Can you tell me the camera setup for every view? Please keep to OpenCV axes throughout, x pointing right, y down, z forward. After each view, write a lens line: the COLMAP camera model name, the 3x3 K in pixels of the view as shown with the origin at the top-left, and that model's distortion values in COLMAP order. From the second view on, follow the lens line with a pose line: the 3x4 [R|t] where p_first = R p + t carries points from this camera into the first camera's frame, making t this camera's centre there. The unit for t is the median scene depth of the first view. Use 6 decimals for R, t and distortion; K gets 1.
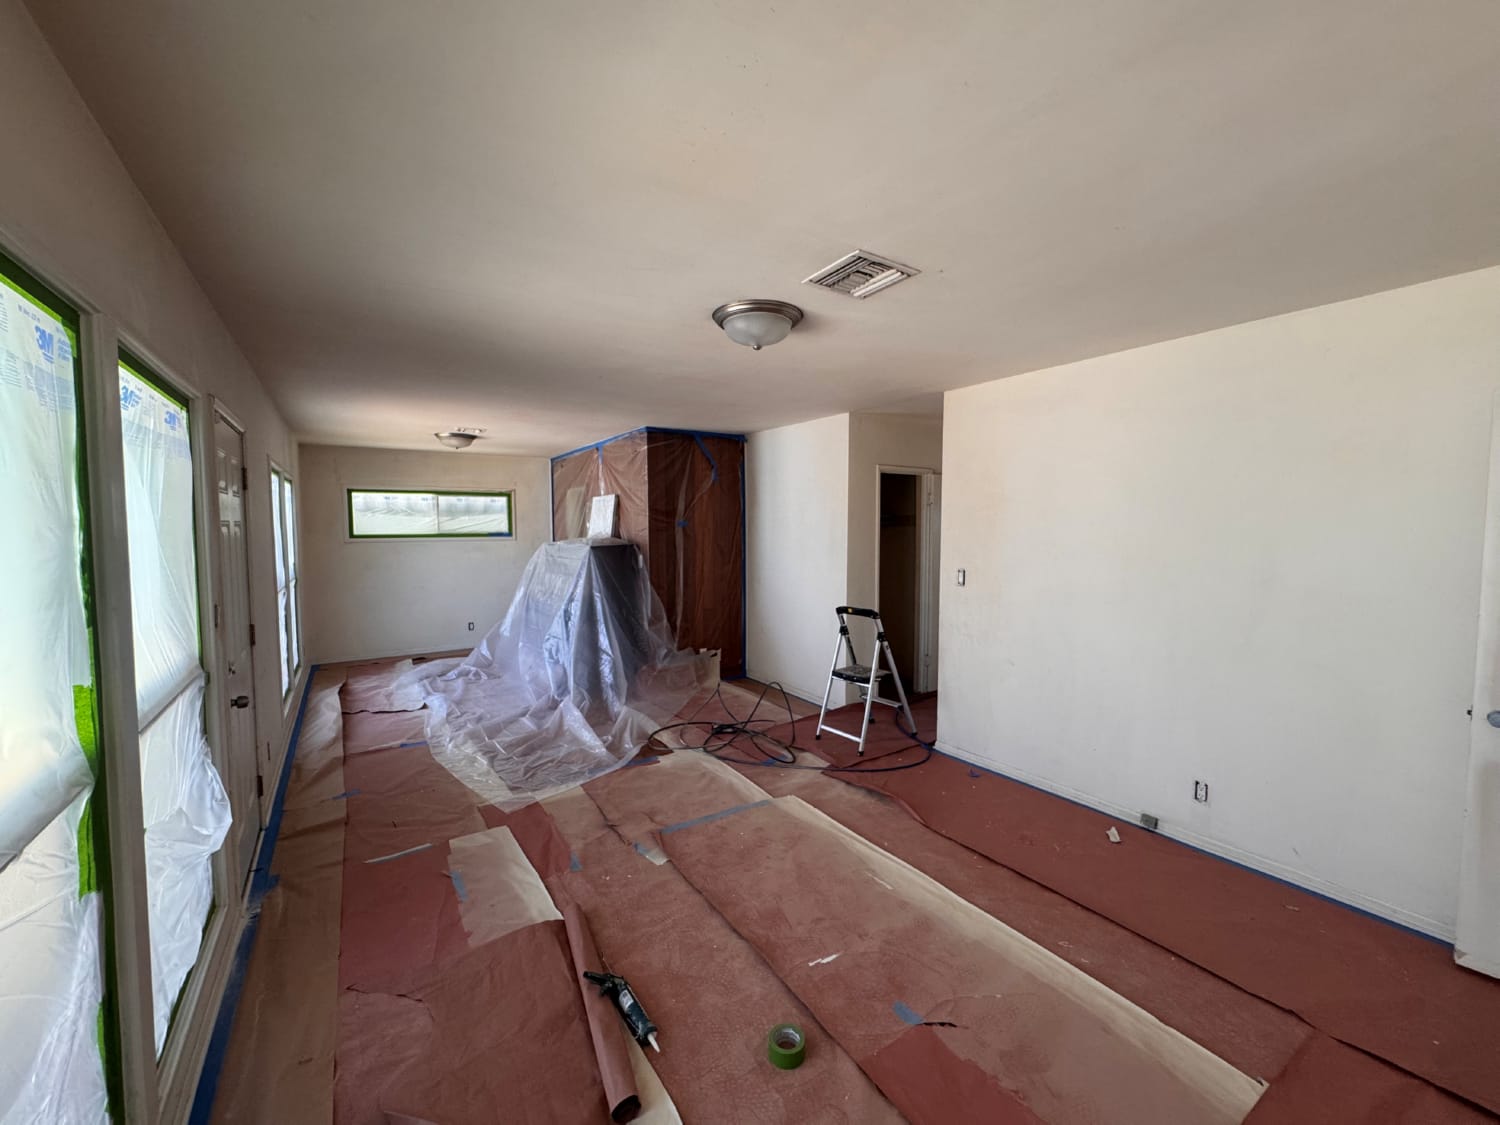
lens RADIAL K [[600.2, 0, 750.0], [0, 600.2, 562.5], [0, 0, 1]] dist [-0.000841, -0.000893]
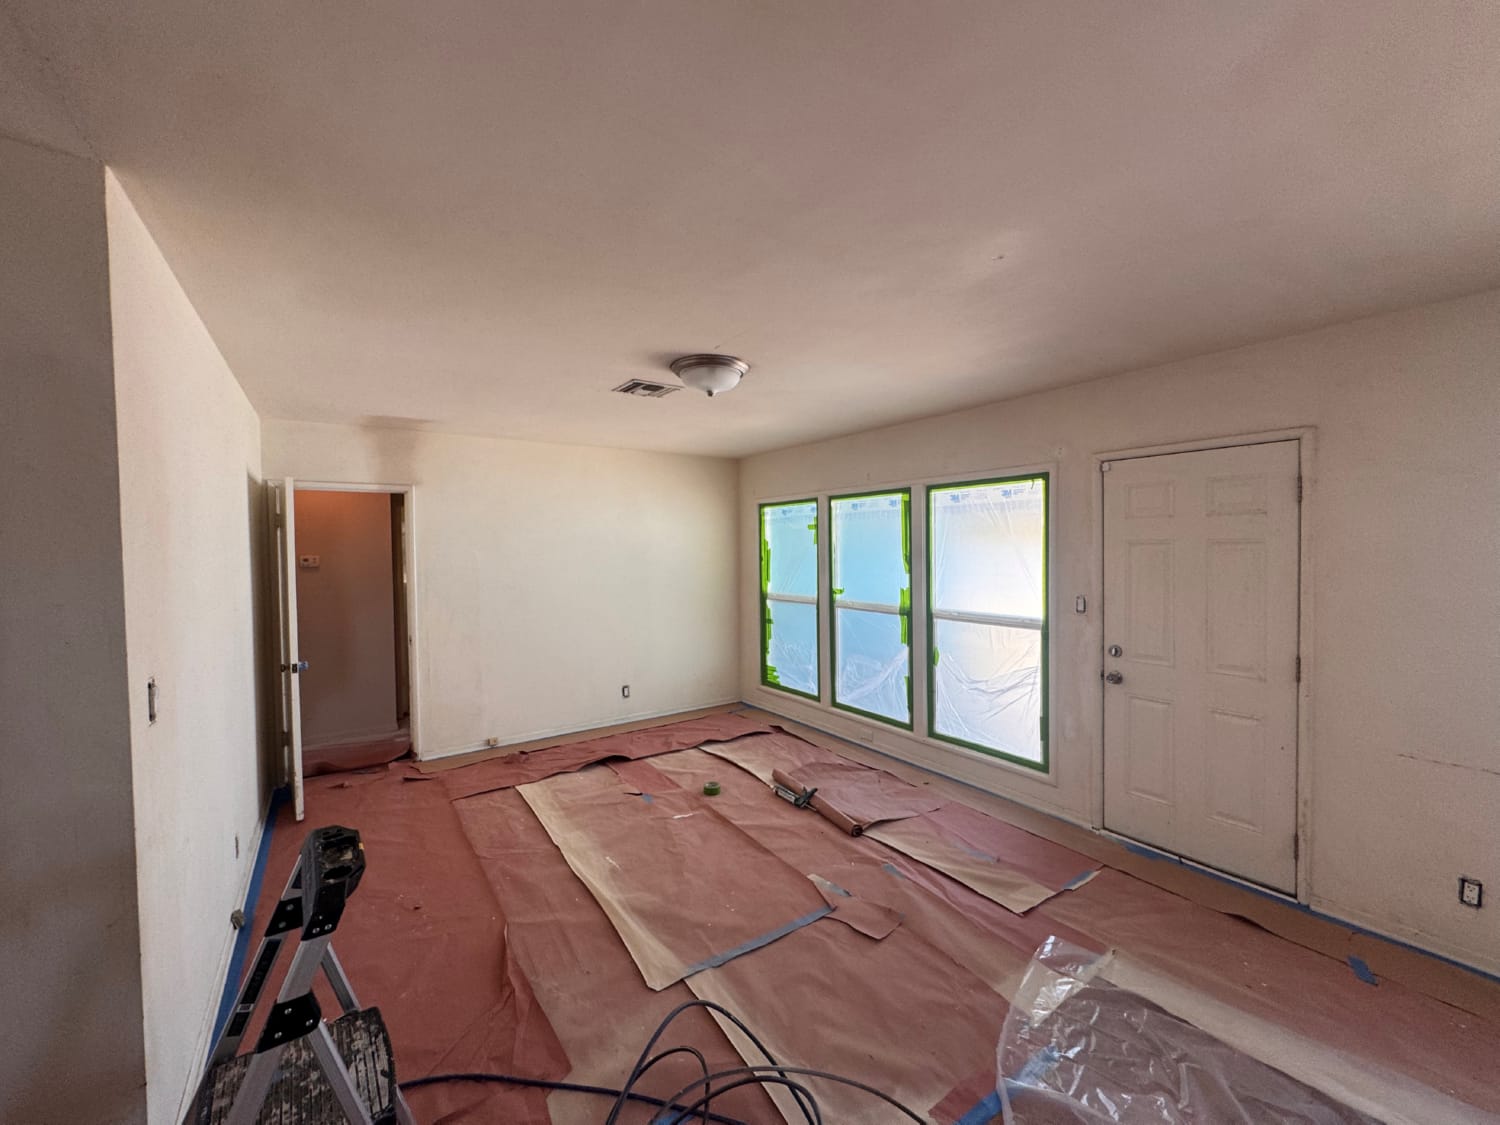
lens RADIAL K [[600.2, 0, 750.0], [0, 600.2, 562.5], [0, 0, 1]] dist [-0.000841, -0.000893]
pose [[-0.999565, 0.011800, -0.027015, -0.020203], [0.009516, 0.996490, 0.083164, -0.164601], [0.027902, 0.082871, -0.996170, 2.571790]]
